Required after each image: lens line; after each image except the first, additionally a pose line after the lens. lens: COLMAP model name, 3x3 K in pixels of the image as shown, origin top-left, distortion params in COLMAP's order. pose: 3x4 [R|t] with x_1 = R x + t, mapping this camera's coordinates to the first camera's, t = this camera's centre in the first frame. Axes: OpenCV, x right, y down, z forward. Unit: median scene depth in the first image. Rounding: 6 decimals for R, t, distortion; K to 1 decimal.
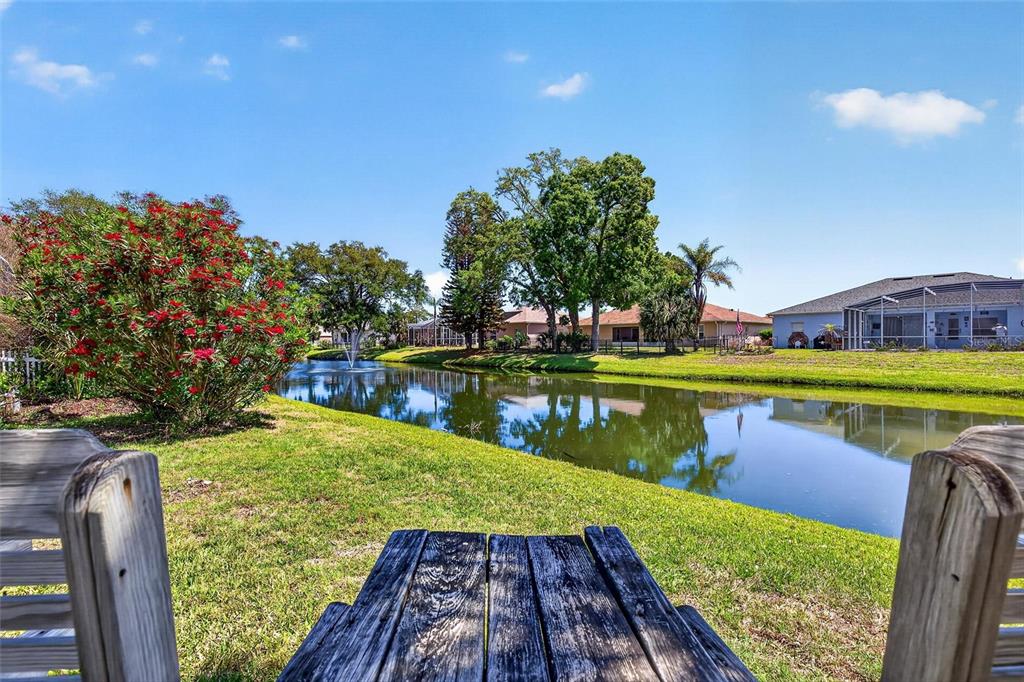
lens RADIAL K [[457.6, 0, 511.1], [0, 457.6, 338.4], [0, 0, 1]] dist [0.004225, 0.000561]
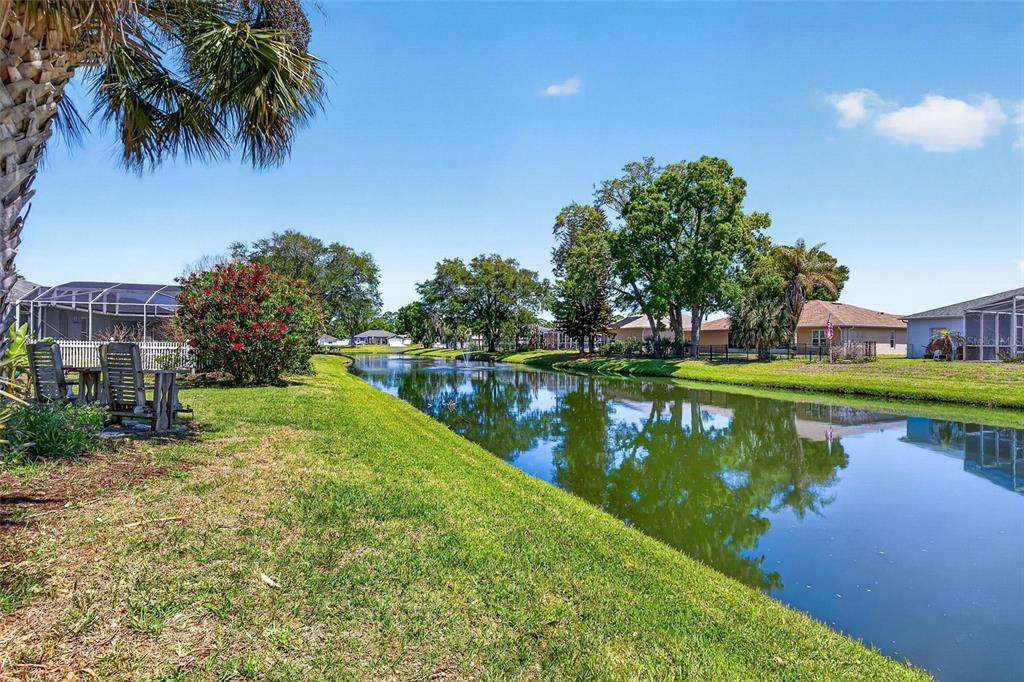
lens RADIAL K [[457.6, 0, 511.1], [0, 457.6, 338.4], [0, 0, 1]] dist [0.004225, 0.000561]
pose [[0.941197, 0.009824, -0.337715, 0.156006], [-0.013488, 0.999873, -0.008504, 0.001720], [0.337589, 0.012559, 0.941210, -0.060339]]
